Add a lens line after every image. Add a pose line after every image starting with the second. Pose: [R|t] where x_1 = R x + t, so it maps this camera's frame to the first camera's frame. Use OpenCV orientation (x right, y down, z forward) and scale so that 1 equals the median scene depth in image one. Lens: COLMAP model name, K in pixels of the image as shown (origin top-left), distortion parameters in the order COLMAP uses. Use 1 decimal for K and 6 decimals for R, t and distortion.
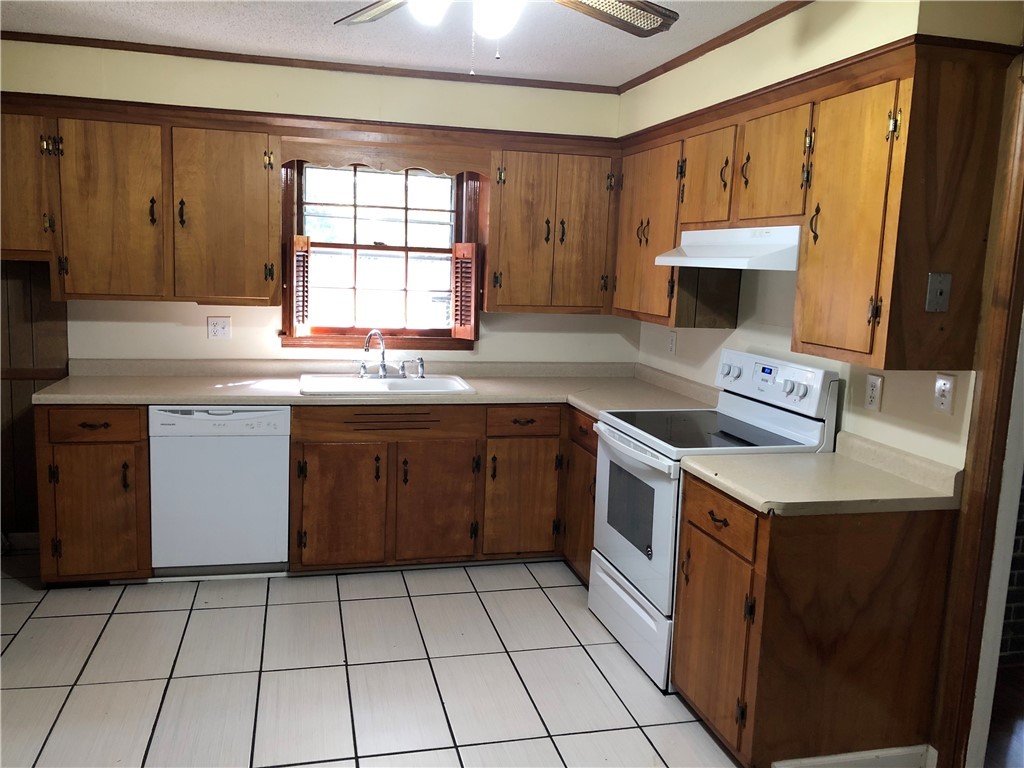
lens RADIAL K [[845.9, 0, 512.0], [0, 845.9, 384.0], [0, 0, 1]] dist [0.048887, -0.054867]
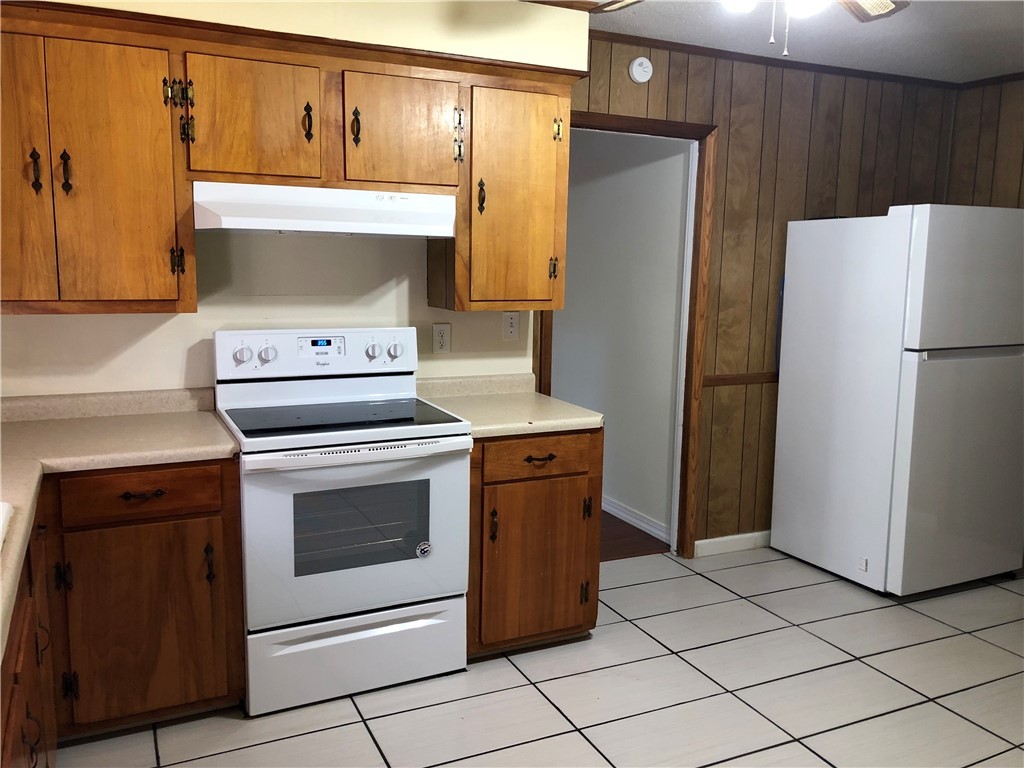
lens RADIAL K [[845.9, 0, 512.0], [0, 845.9, 384.0], [0, 0, 1]] dist [0.048887, -0.054867]
pose [[-0.194330, -0.186012, 0.963138, -0.719360], [0.120312, 0.969924, 0.211597, -0.159606], [-0.973530, 0.156997, -0.166106, 1.061425]]
